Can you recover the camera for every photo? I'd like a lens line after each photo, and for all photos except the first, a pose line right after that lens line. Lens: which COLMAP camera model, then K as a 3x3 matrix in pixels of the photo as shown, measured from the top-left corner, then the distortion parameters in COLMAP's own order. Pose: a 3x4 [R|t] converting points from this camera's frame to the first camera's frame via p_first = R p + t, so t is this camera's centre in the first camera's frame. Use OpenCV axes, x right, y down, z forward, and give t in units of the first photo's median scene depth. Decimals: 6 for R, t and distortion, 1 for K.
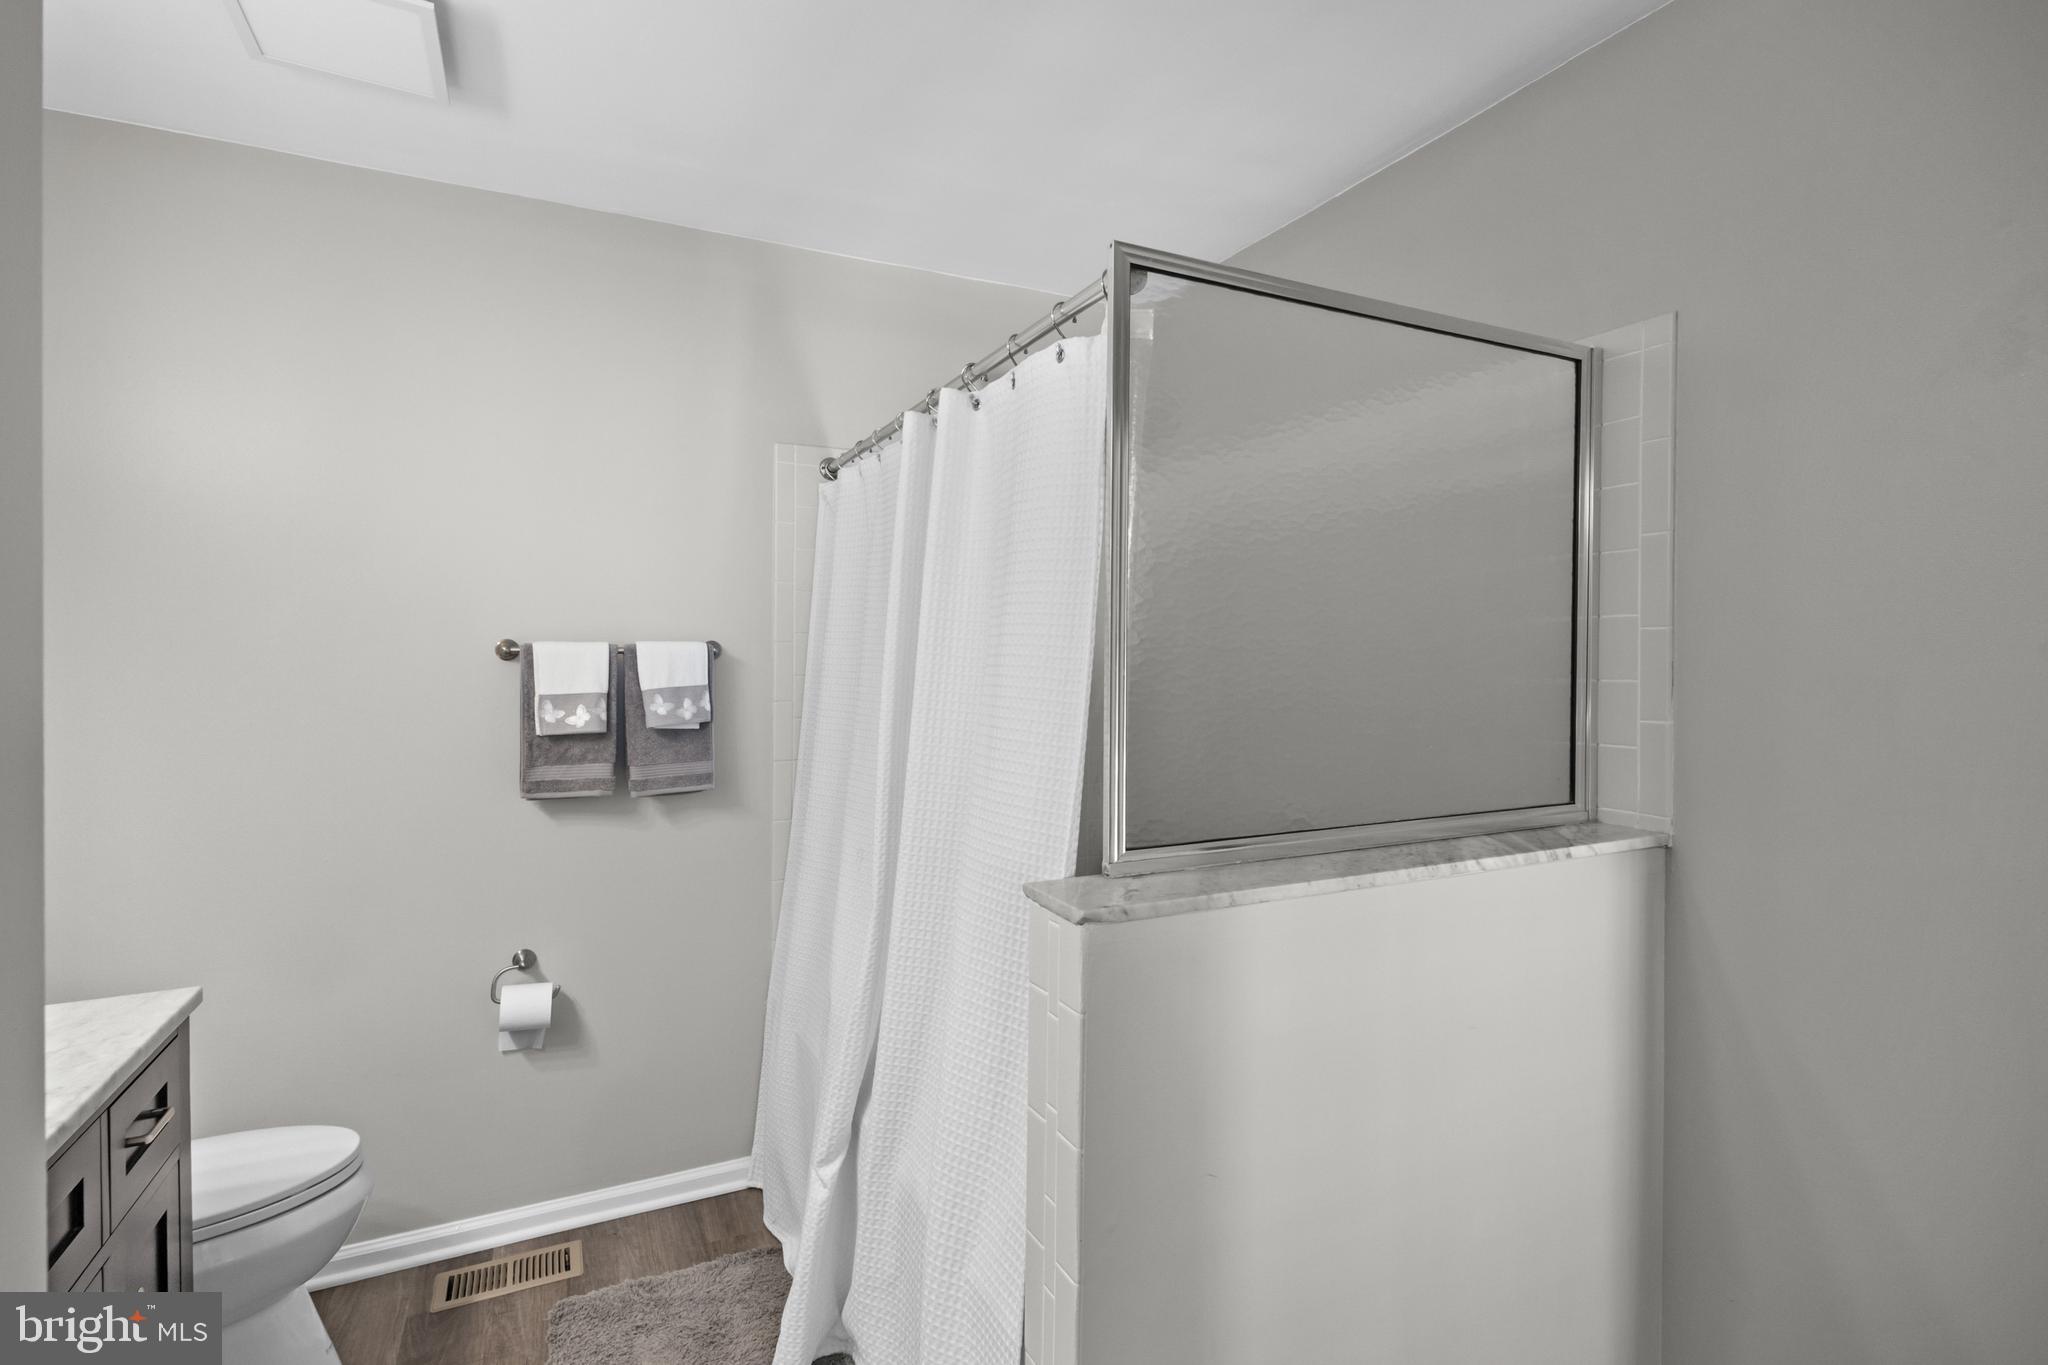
lens RADIAL K [[1002.7, 0, 1044.5], [0, 1002.7, 668.6], [0, 0, 1]] dist [-0.004390, -0.001050]
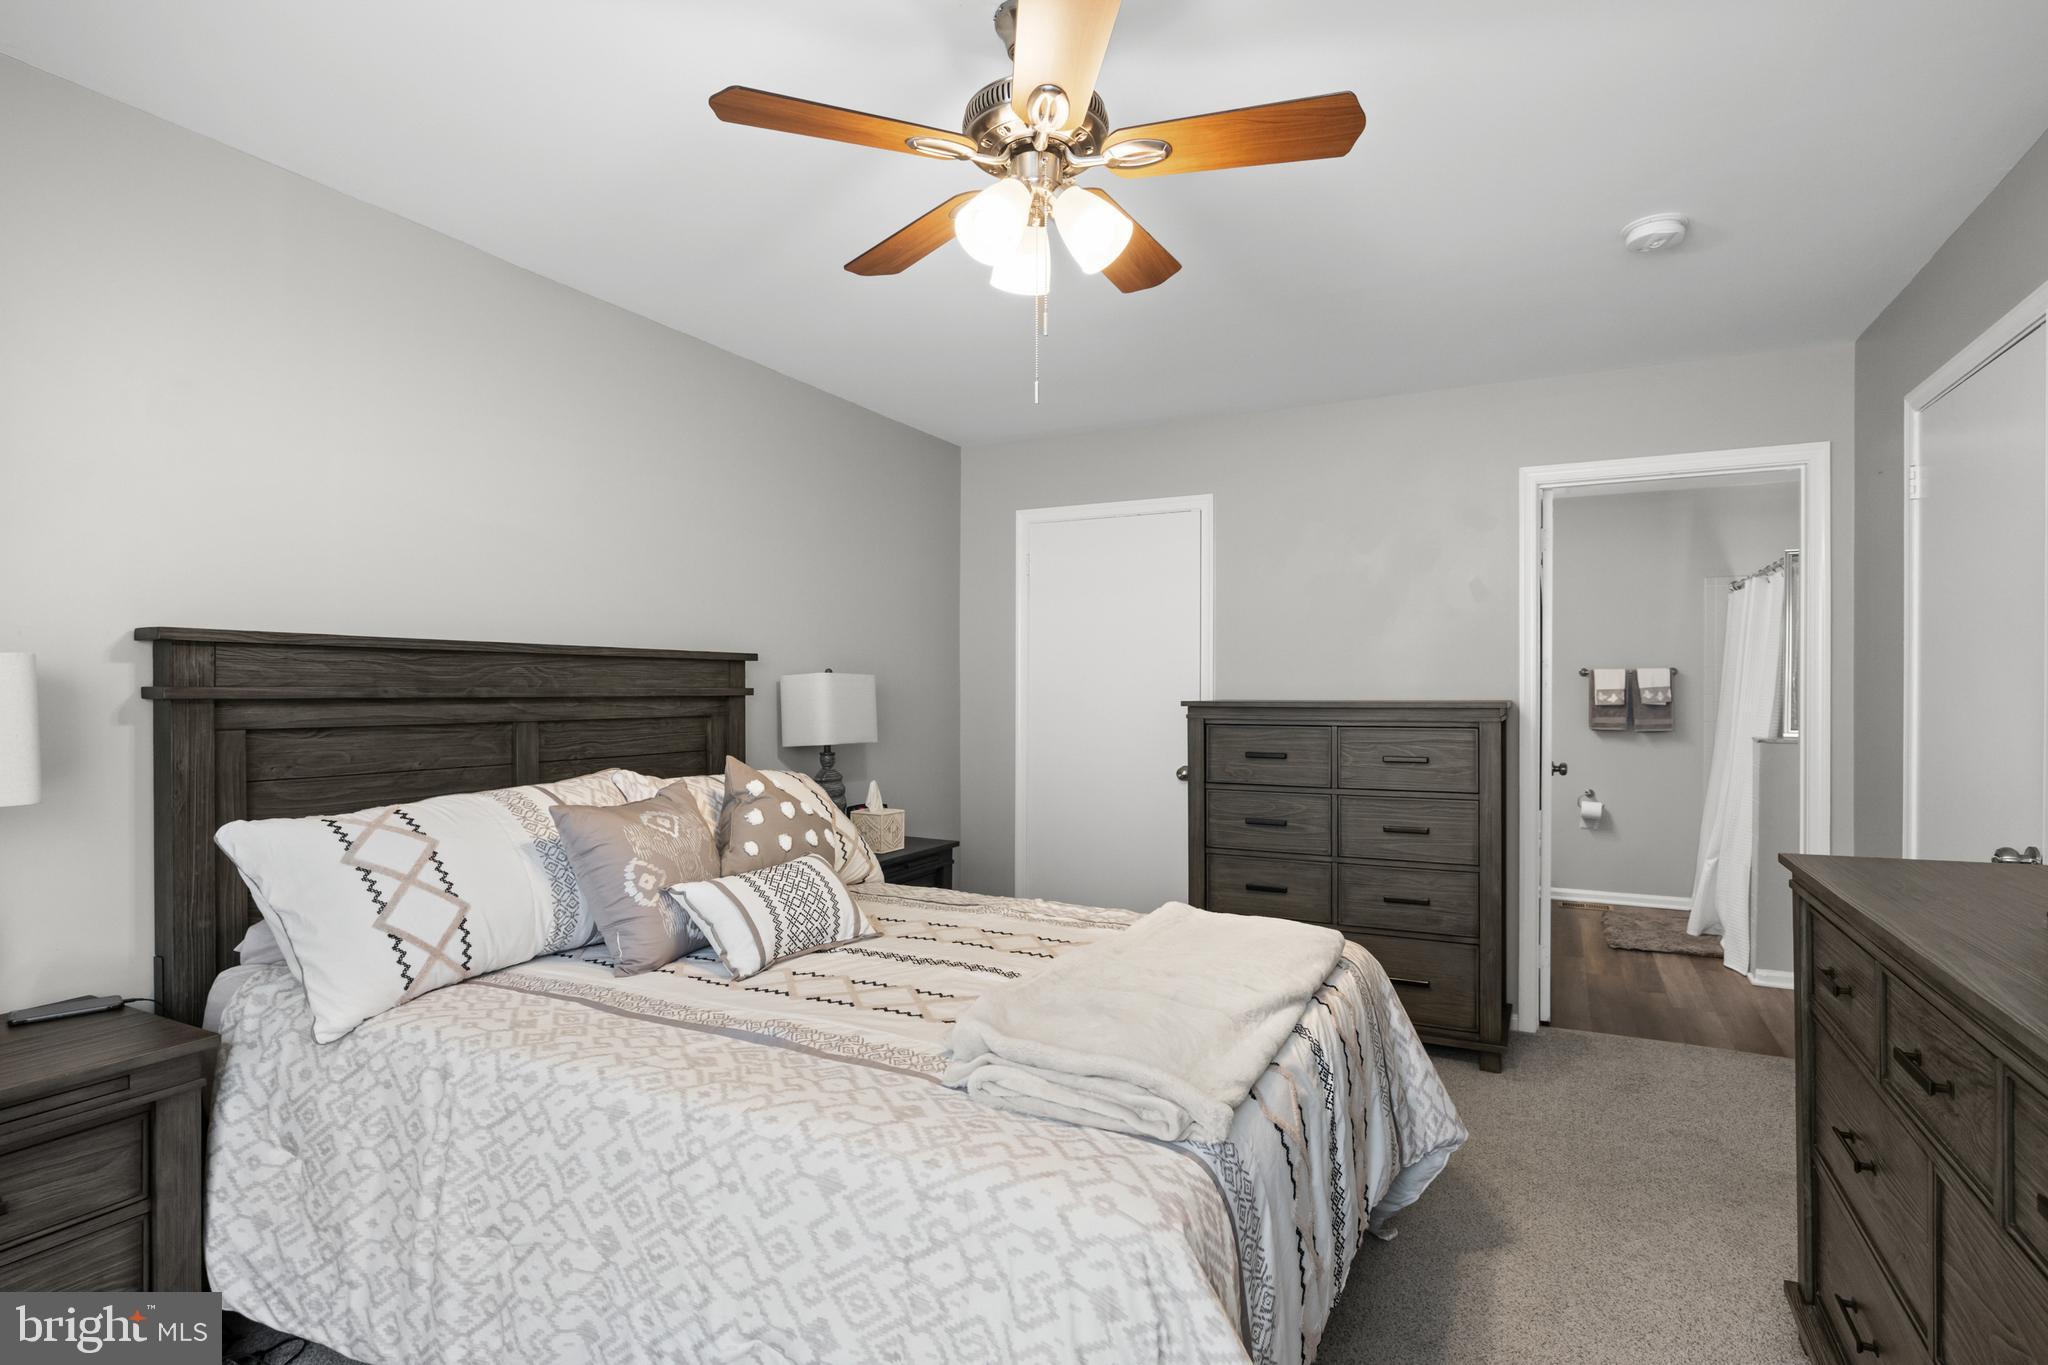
lens RADIAL K [[1002.7, 0, 1020.5], [0, 1002.7, 684.0], [0, 0, 1]] dist [-0.004390, -0.001050]
pose [[0.579205, -0.004507, -0.815170, 0.733768], [-0.008358, 0.999899, -0.011466, 0.052999], [0.815139, 0.013454, 0.579109, -1.692023]]
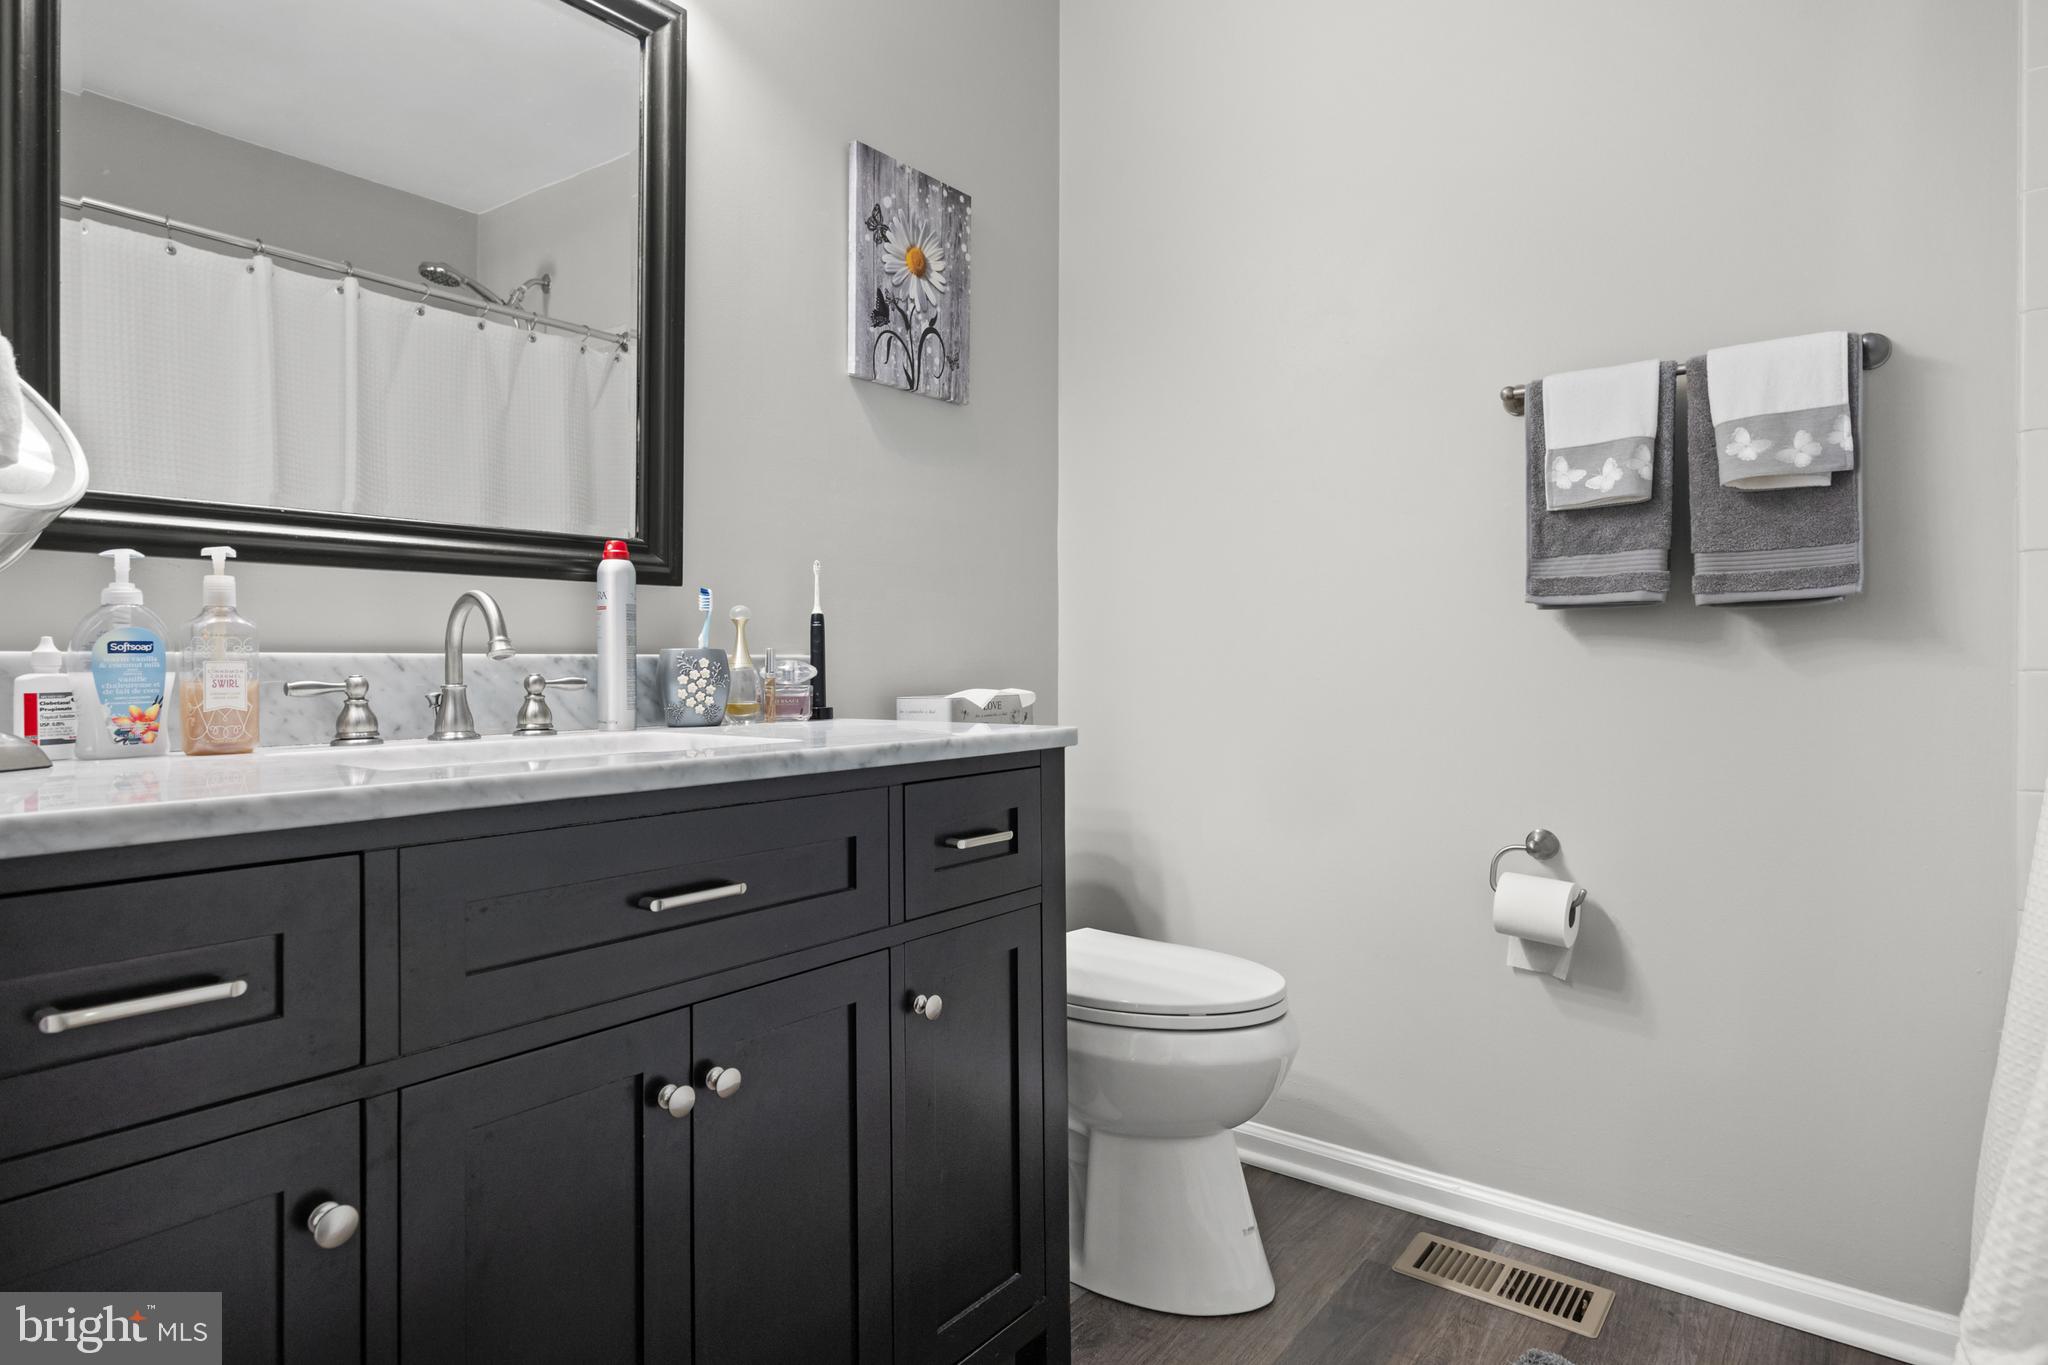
lens RADIAL K [[1086.1, 0, 1032.4], [0, 1086.1, 666.6], [0, 0, 1]] dist [0.001228, 0.001322]
pose [[0.419528, -0.006283, -0.907721, 0.019544], [-0.013053, 0.999831, -0.012953, 0.183276], [0.907649, 0.017282, 0.419375, 0.360928]]
